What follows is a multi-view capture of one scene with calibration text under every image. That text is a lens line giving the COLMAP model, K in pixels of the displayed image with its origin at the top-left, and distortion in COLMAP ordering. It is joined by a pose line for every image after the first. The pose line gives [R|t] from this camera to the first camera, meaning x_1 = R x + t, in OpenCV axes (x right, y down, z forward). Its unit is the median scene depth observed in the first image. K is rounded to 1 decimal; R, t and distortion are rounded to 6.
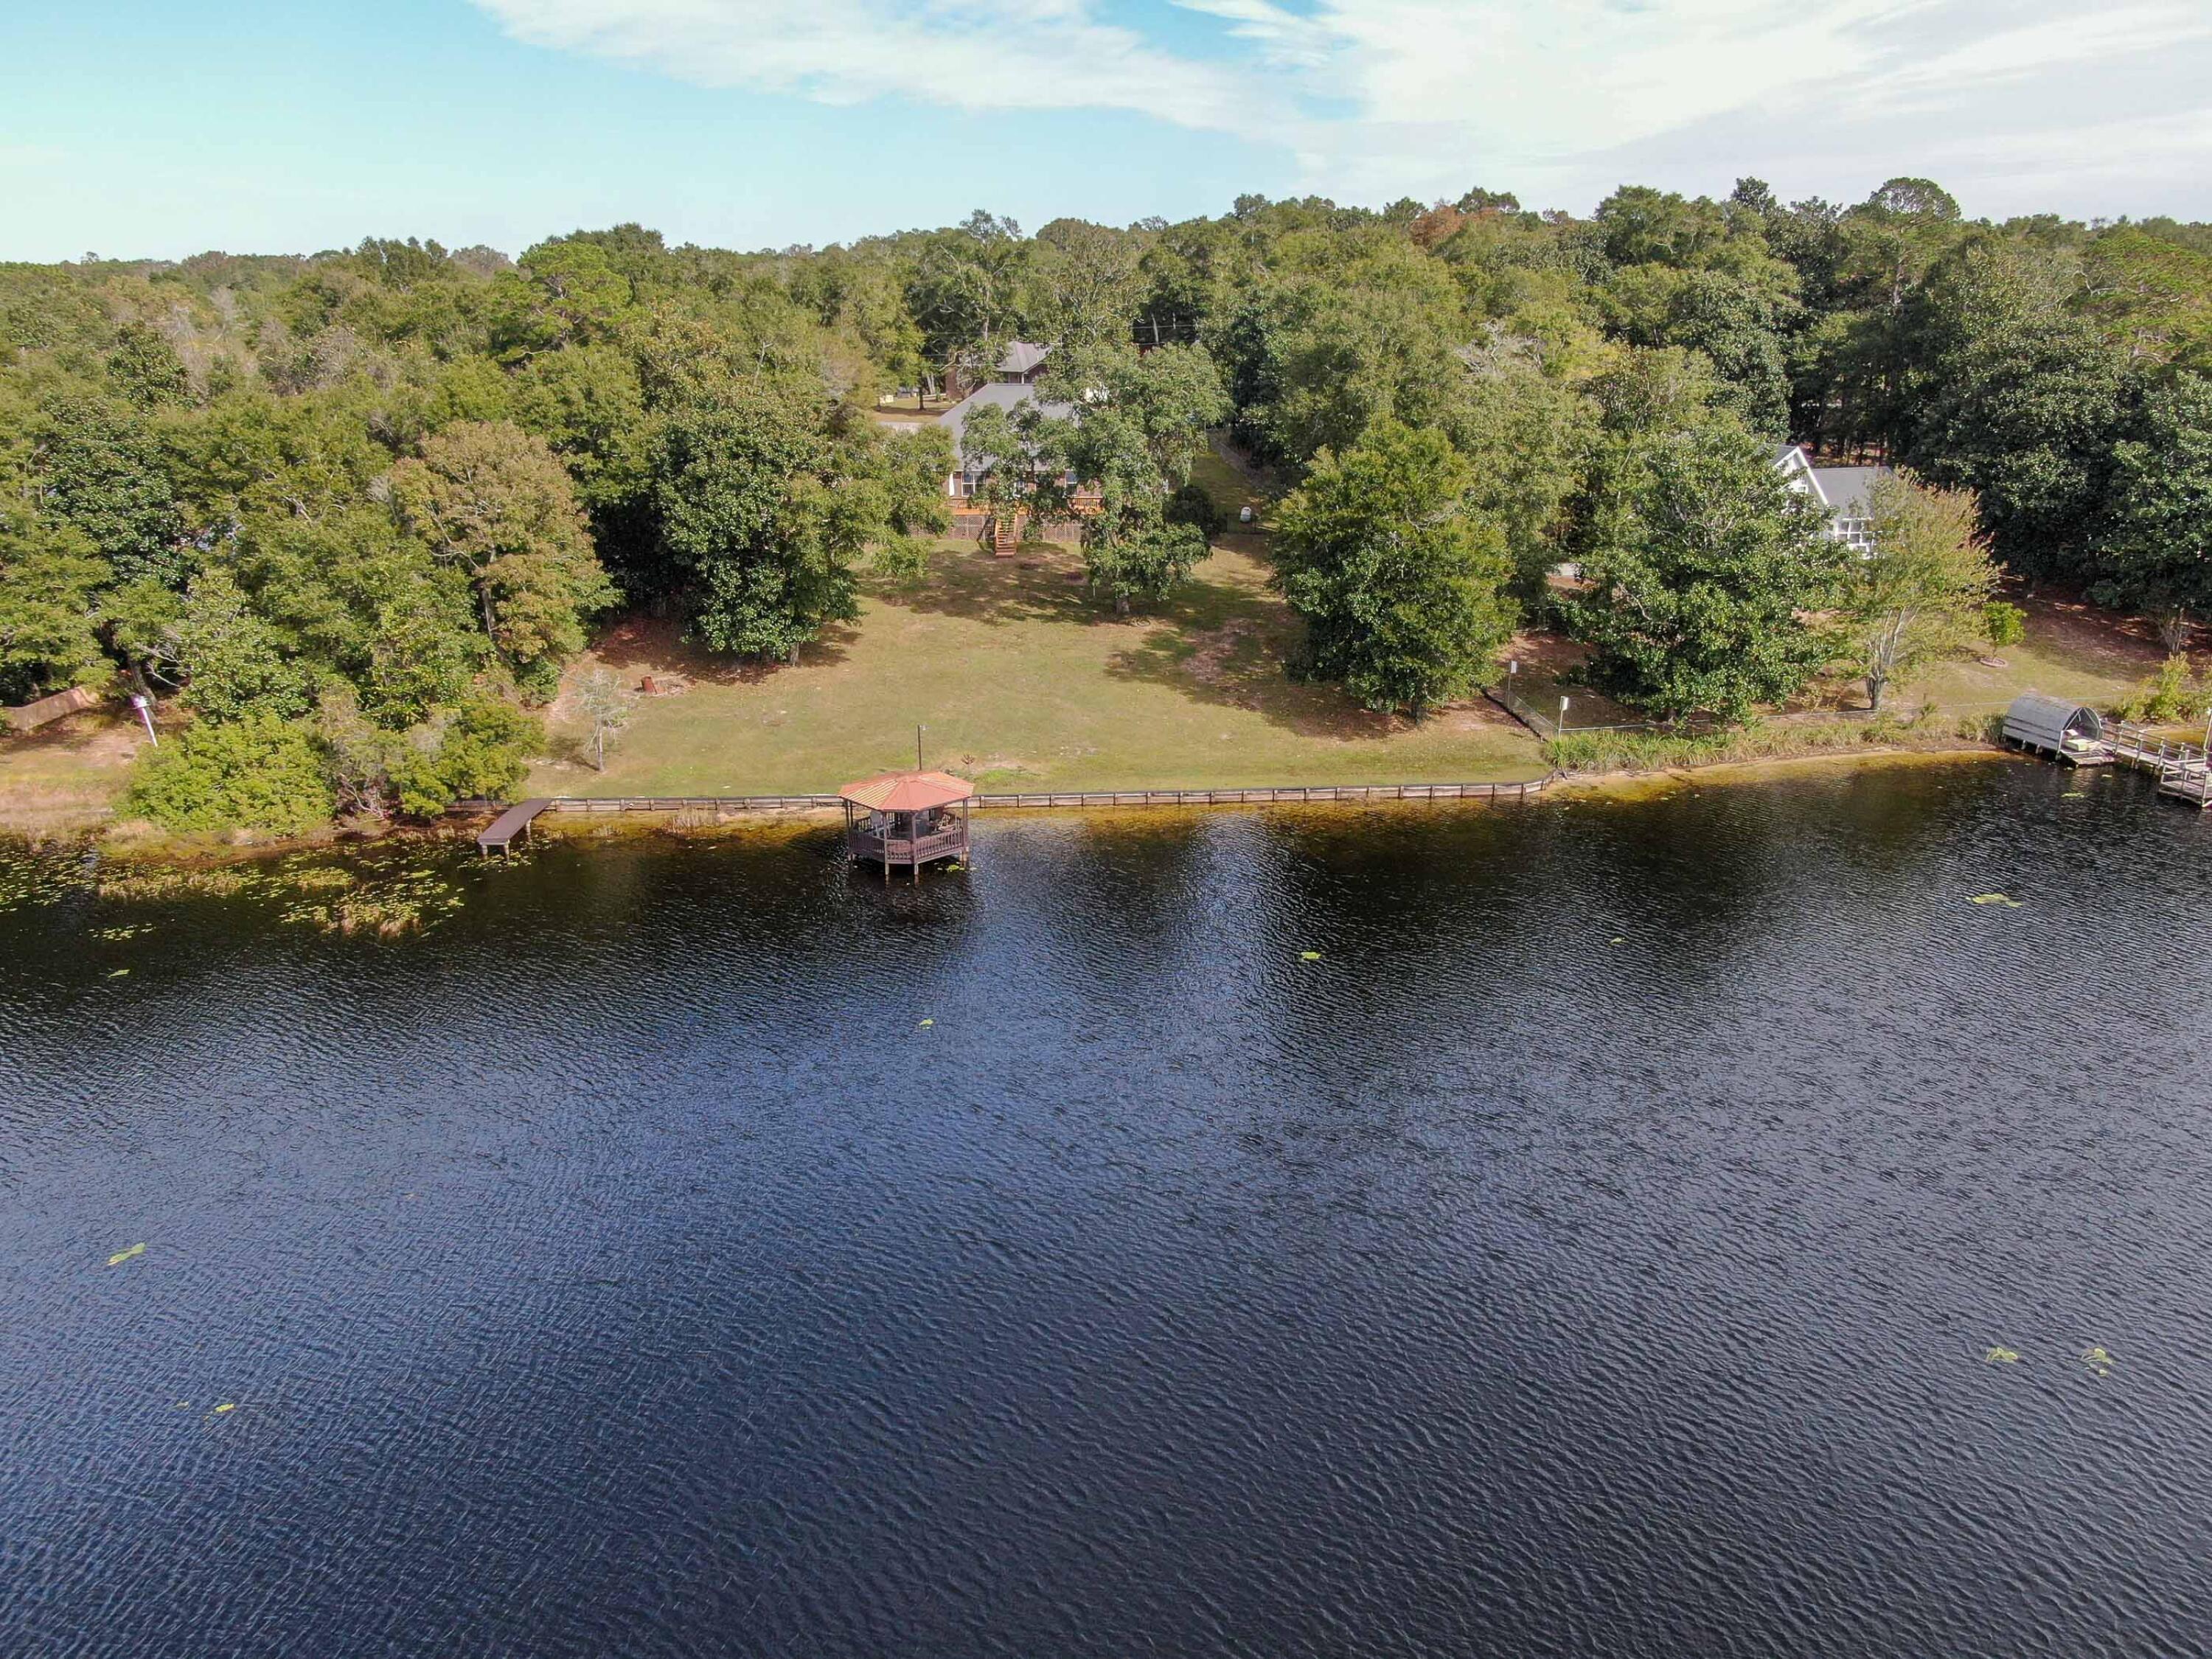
lens RADIAL K [[1626.6, 0, 1106.0], [0, 1626.6, 829.5], [0, 0, 1]] dist [-0.021044, 0.001803]
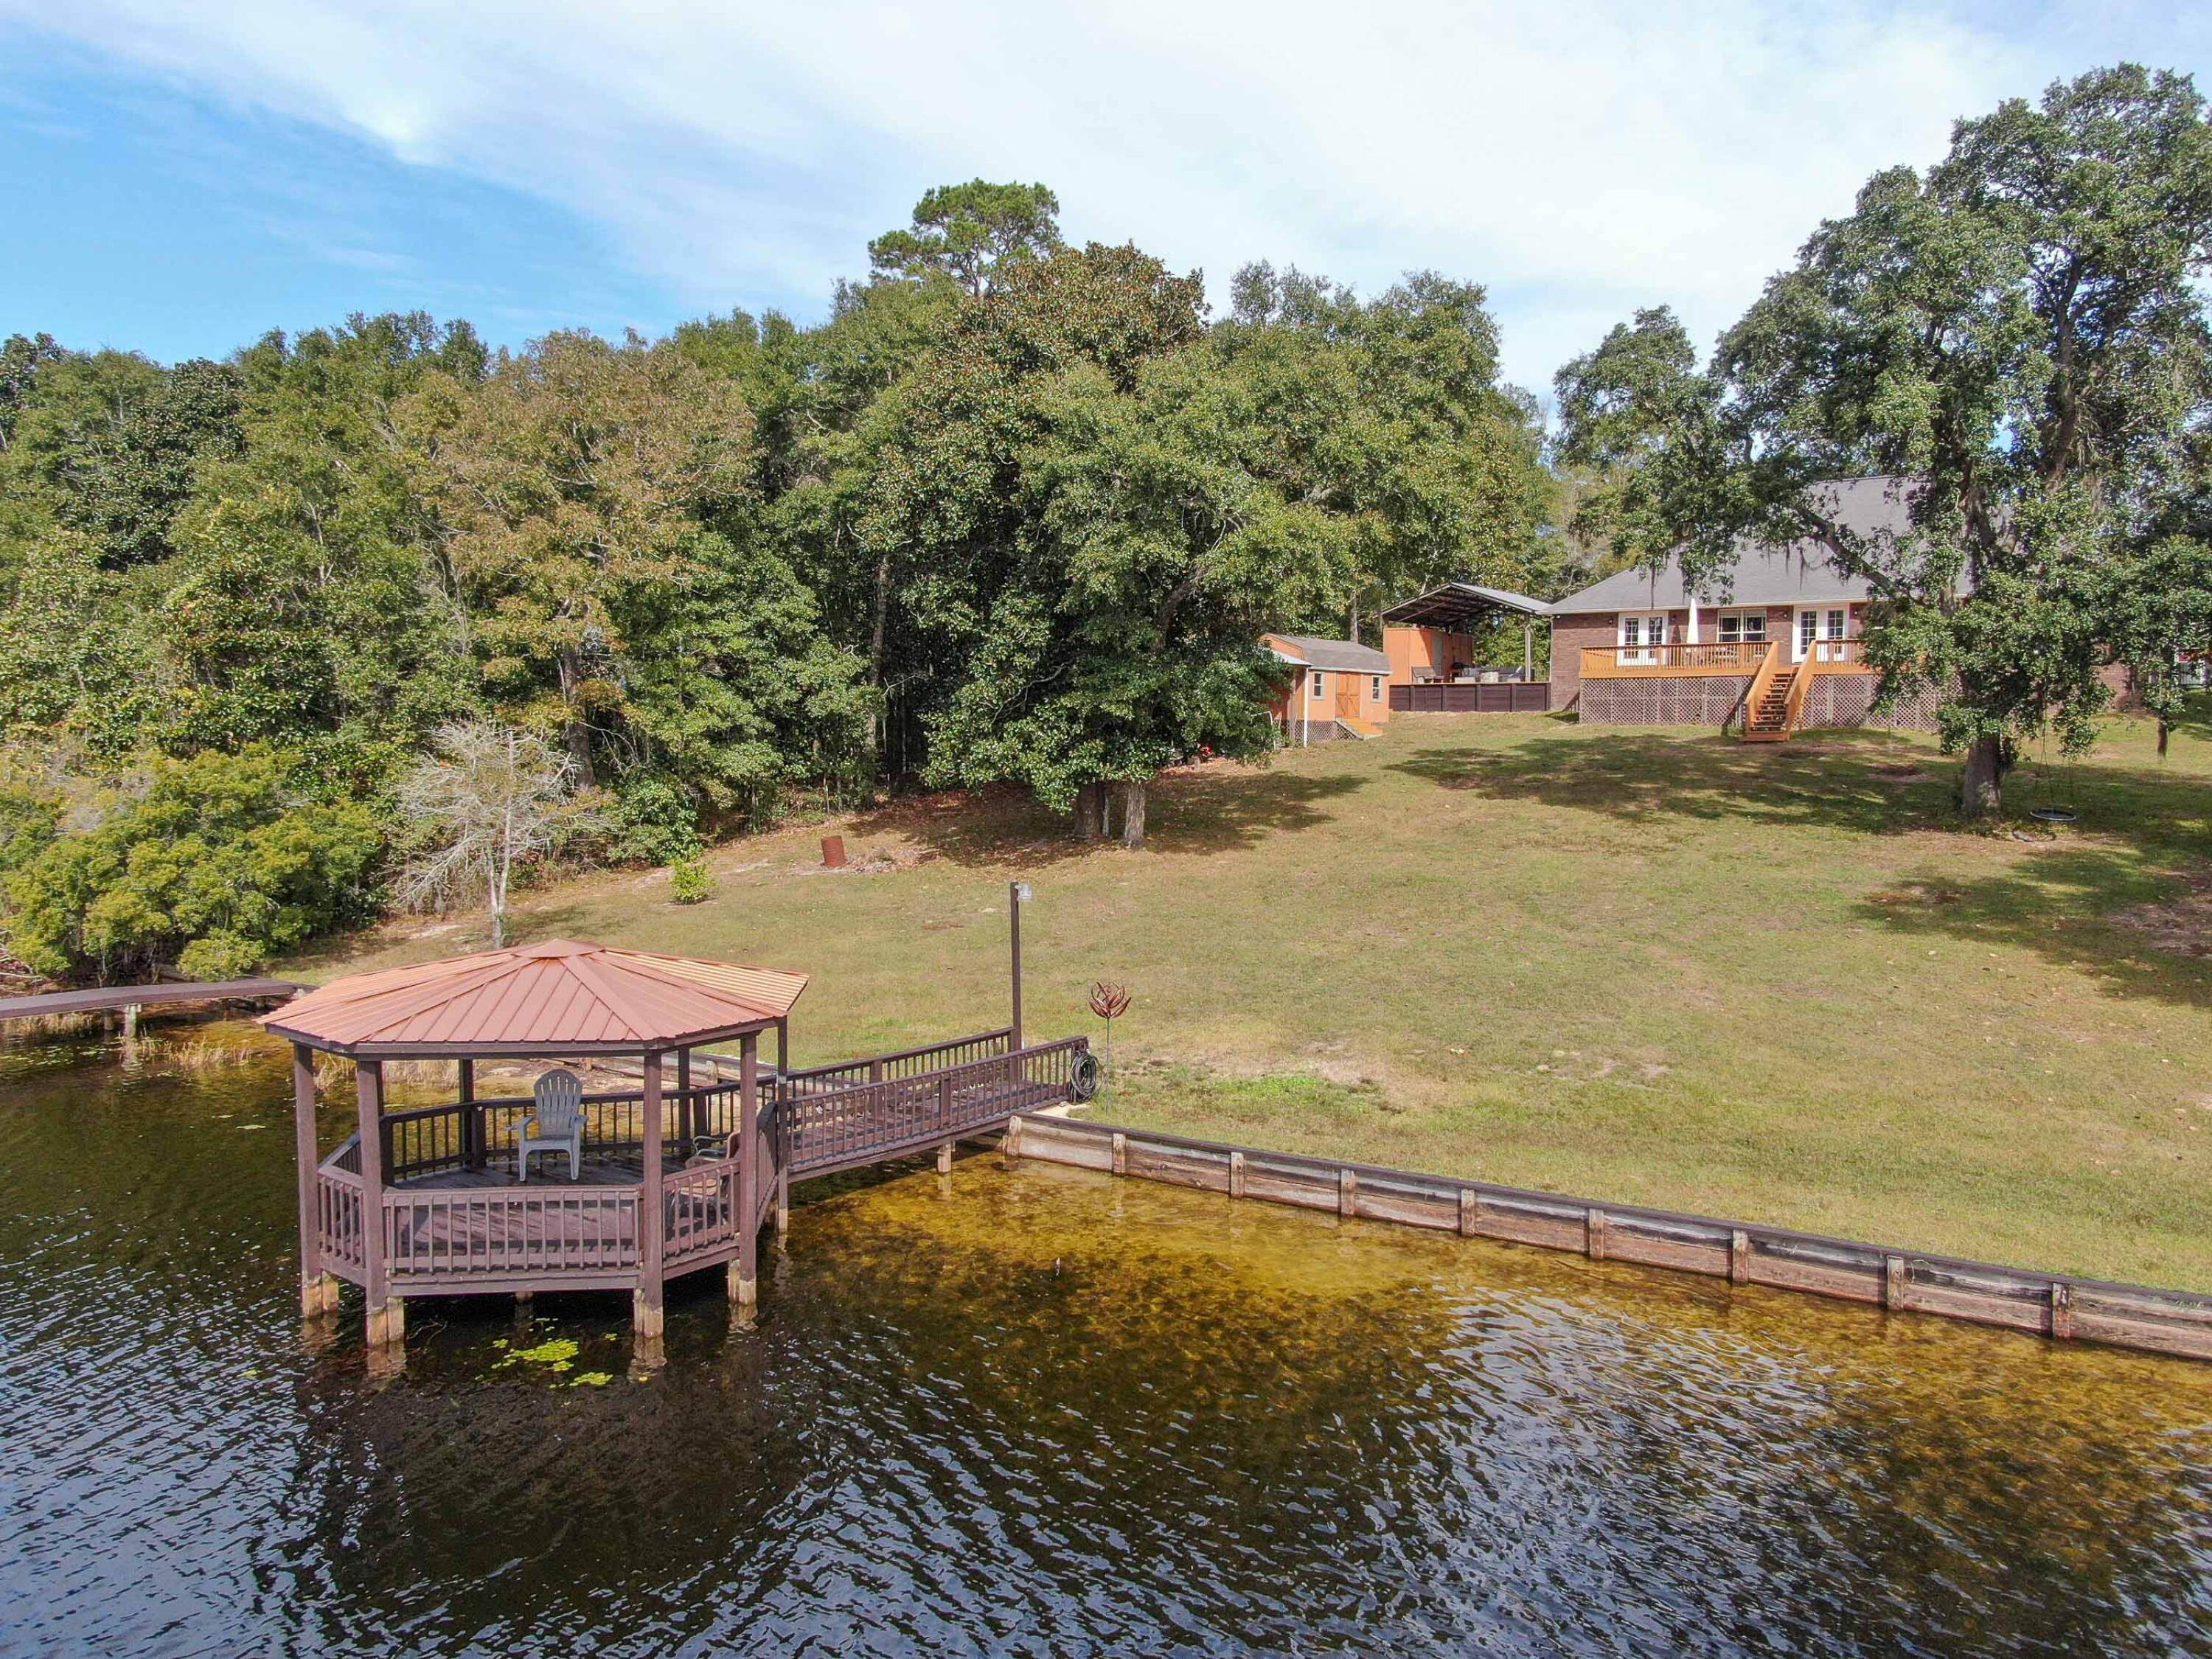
lens RADIAL K [[1626.6, 0, 1106.0], [0, 1626.6, 829.5], [0, 0, 1]] dist [-0.021044, 0.001803]
pose [[0.815076, 0.044149, -0.577669, 0.072756], [-0.194504, 0.960073, -0.201066, -0.012171], [0.545728, 0.276243, 0.791120, 0.663992]]
